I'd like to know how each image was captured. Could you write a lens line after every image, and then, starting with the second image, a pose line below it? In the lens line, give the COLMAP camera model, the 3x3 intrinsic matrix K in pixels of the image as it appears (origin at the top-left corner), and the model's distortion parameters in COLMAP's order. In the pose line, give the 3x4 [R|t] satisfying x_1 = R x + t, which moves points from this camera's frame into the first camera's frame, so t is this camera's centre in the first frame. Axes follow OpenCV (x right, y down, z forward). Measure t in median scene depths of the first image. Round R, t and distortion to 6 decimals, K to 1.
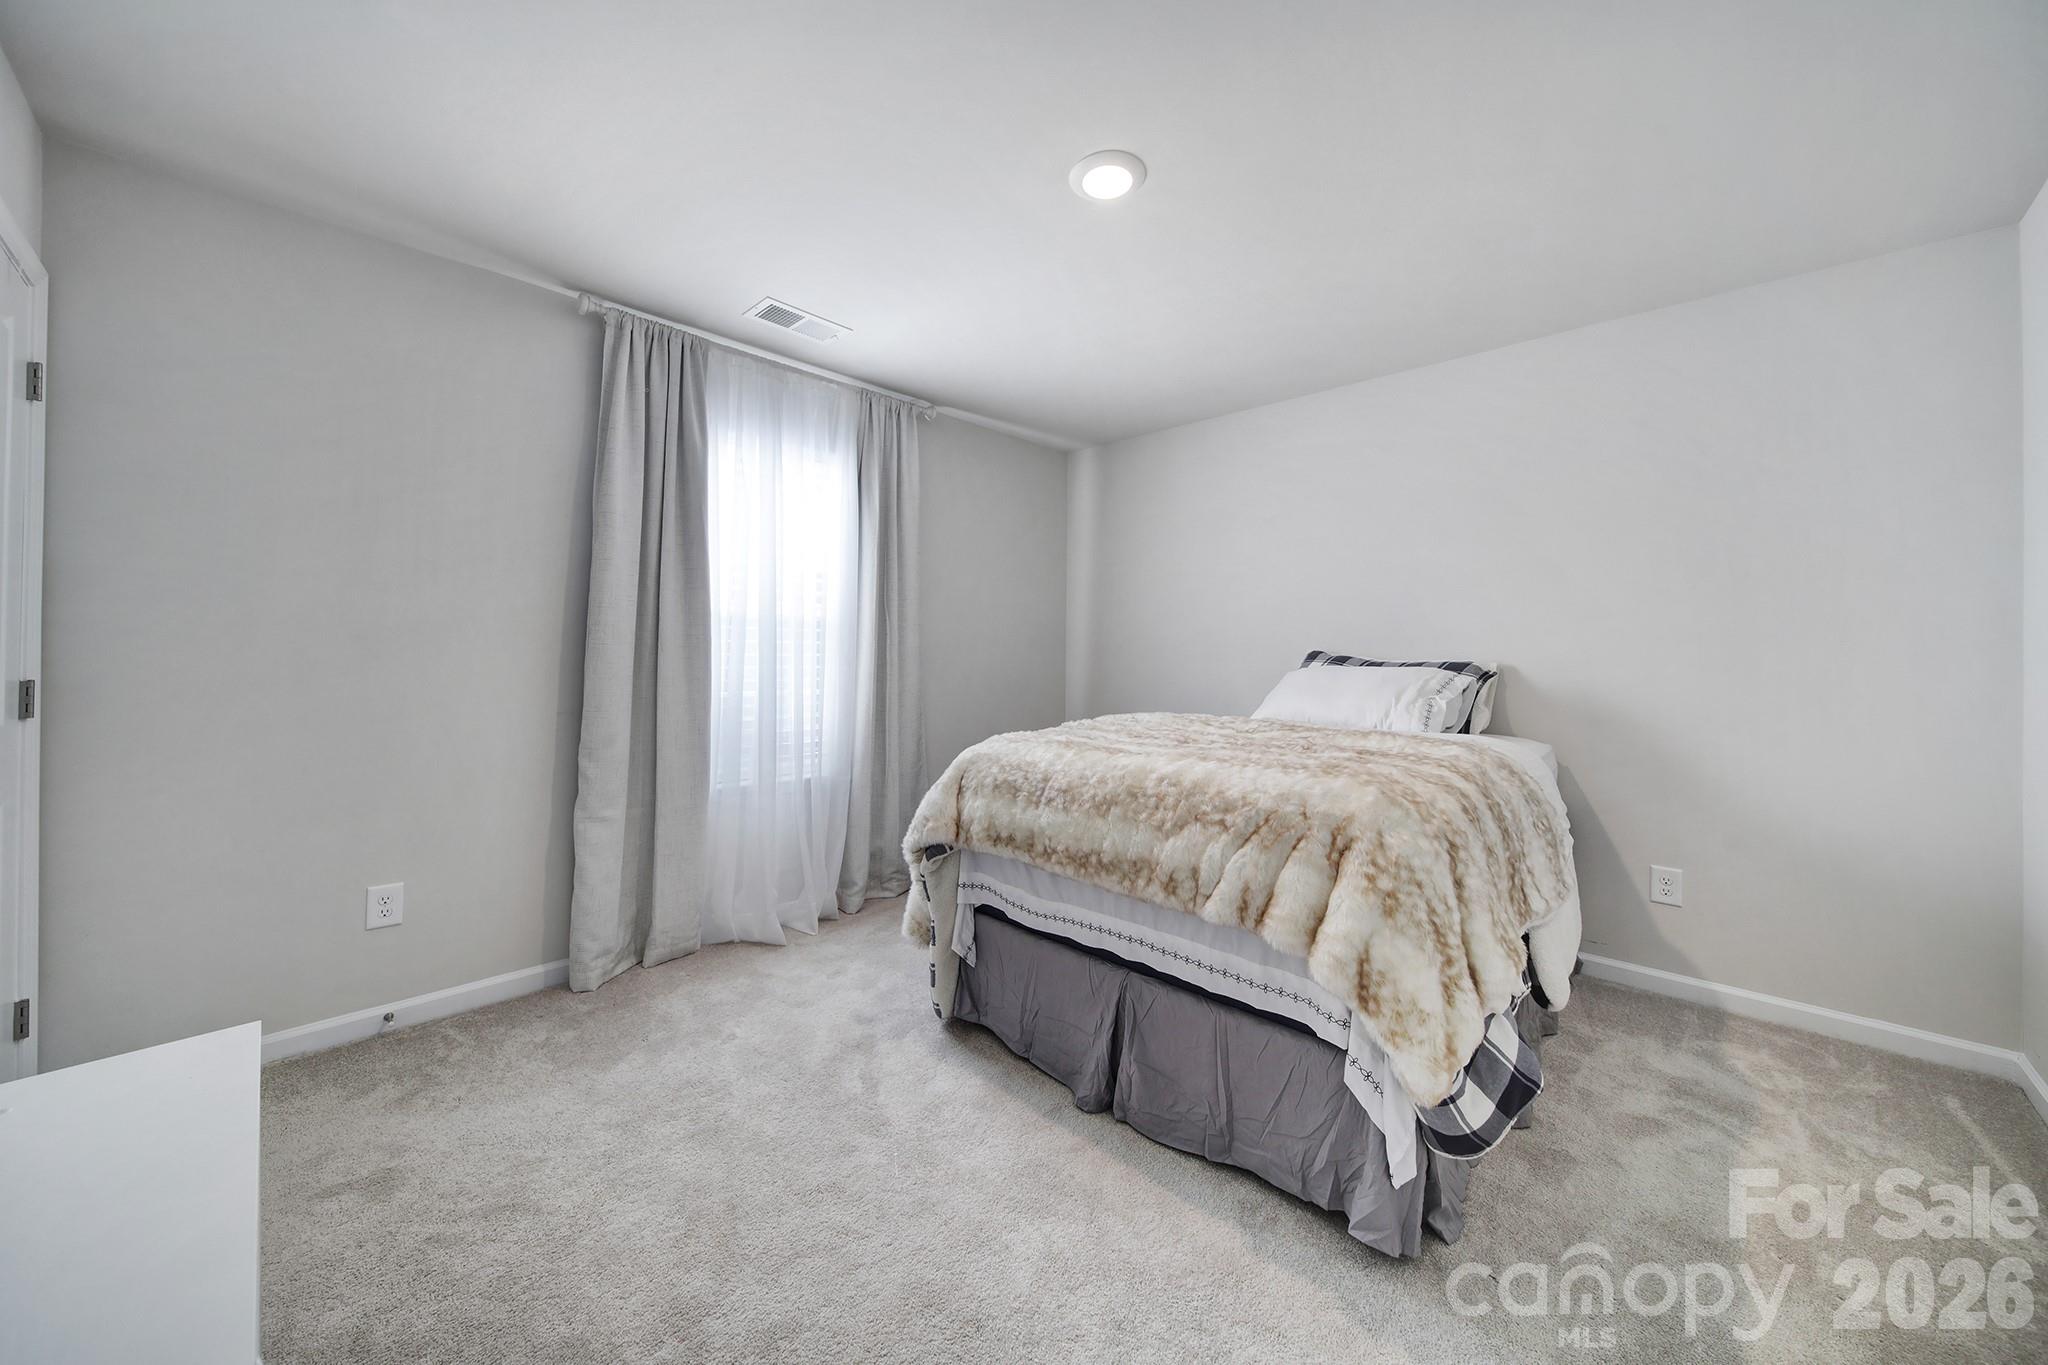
lens RADIAL K [[728.2, 0, 1026.6], [0, 728.2, 678.9], [0, 0, 1]] dist [-0.001627, -0.000171]
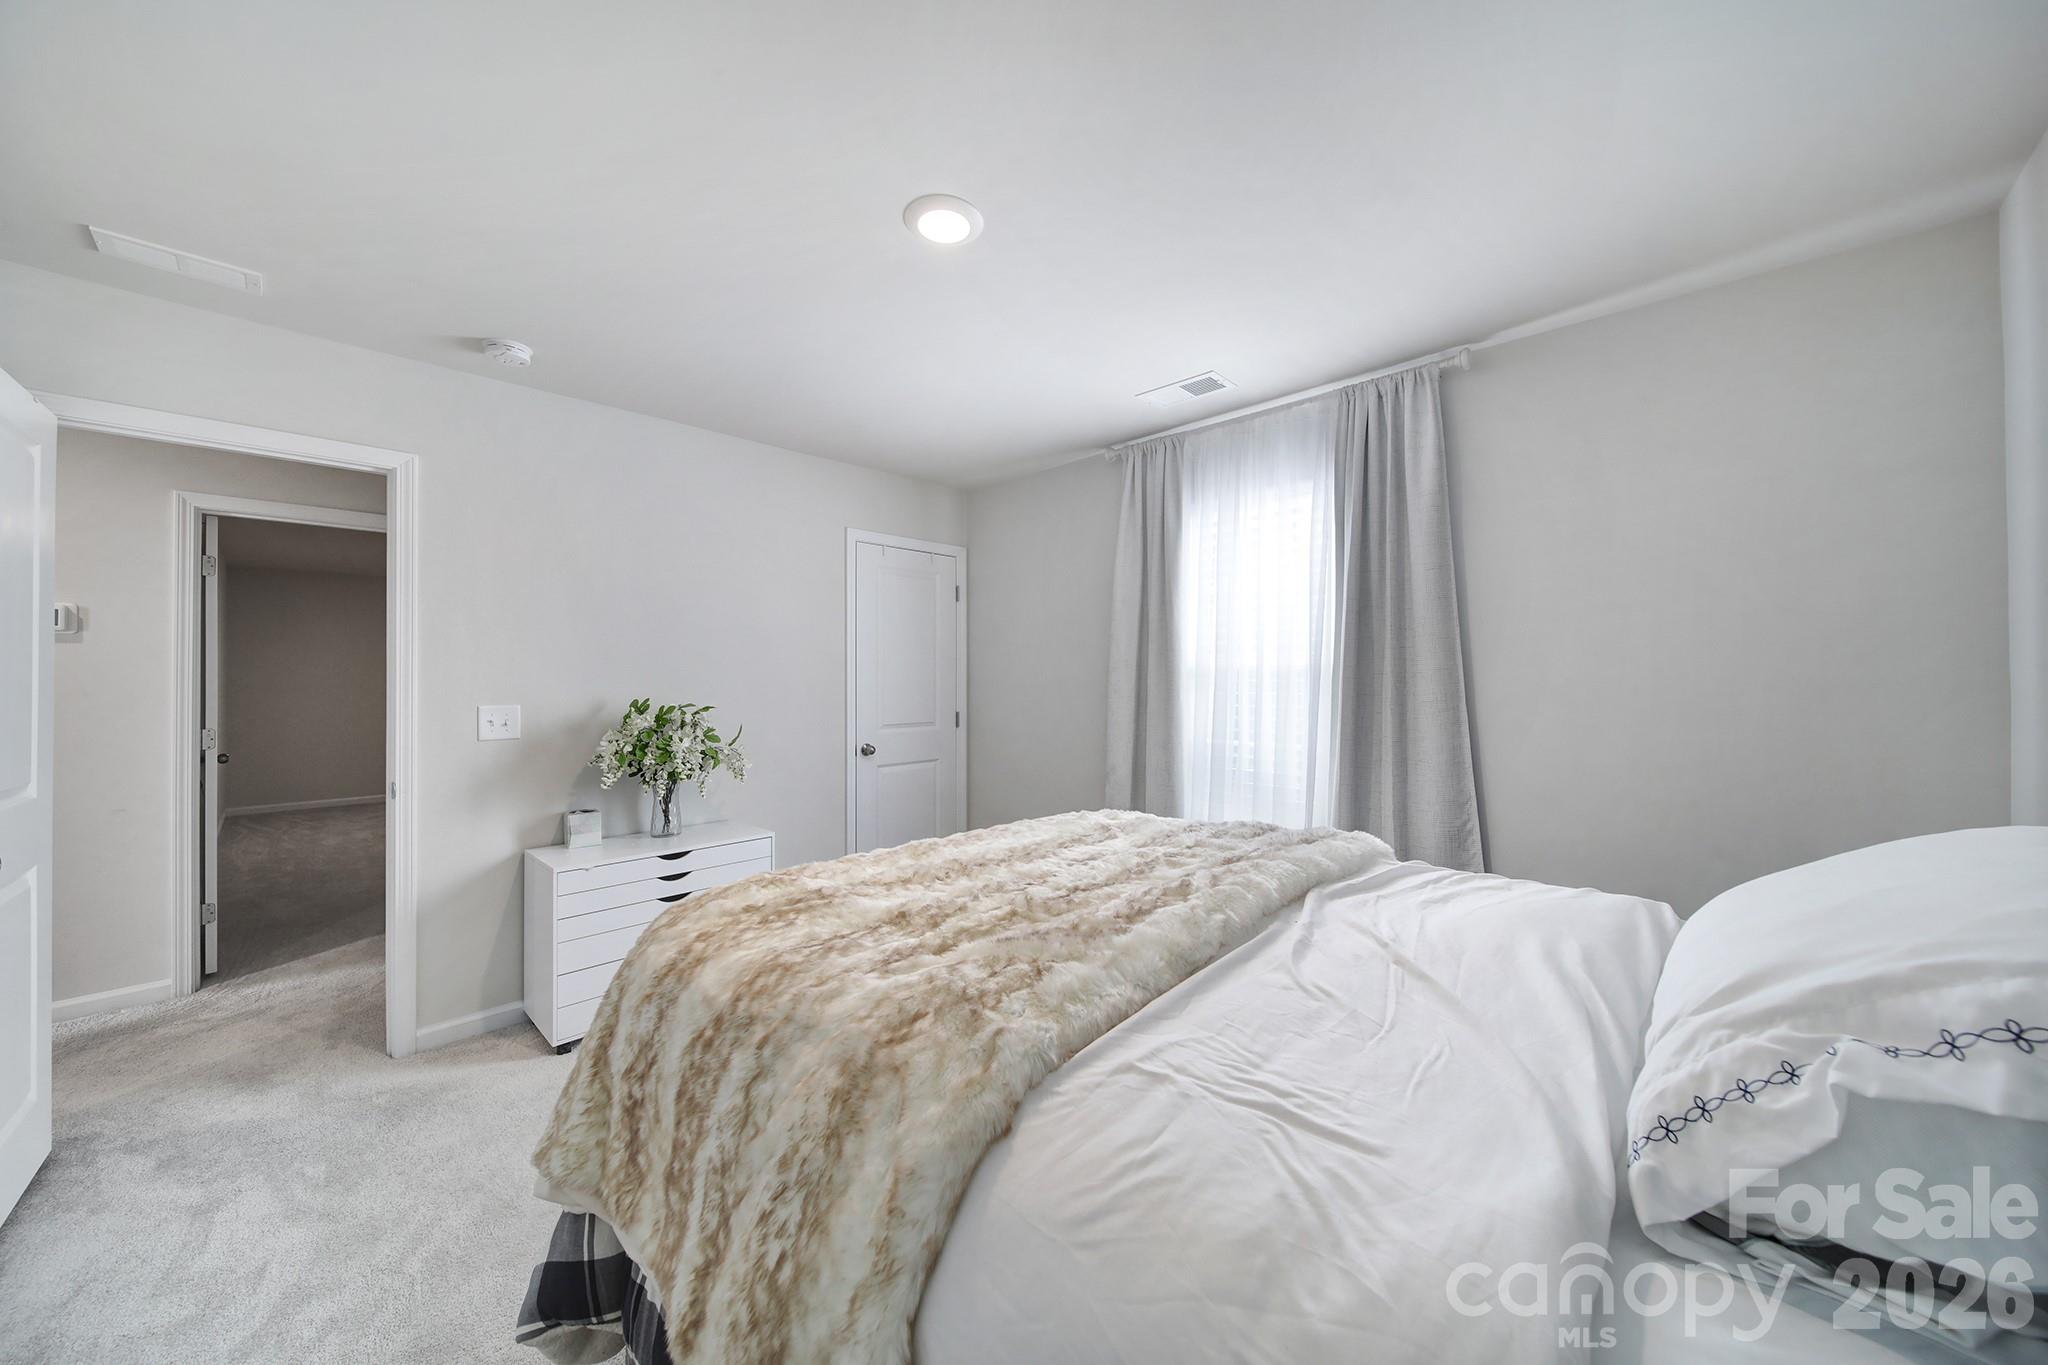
lens RADIAL K [[728.2, 0, 1026.6], [0, 728.2, 678.9], [0, 0, 1]] dist [-0.001627, -0.000171]
pose [[0.029865, -0.011633, -0.999486, 0.647359], [-0.009609, 0.999883, -0.011924, -0.054900], [0.999508, 0.009960, 0.029750, 0.663884]]
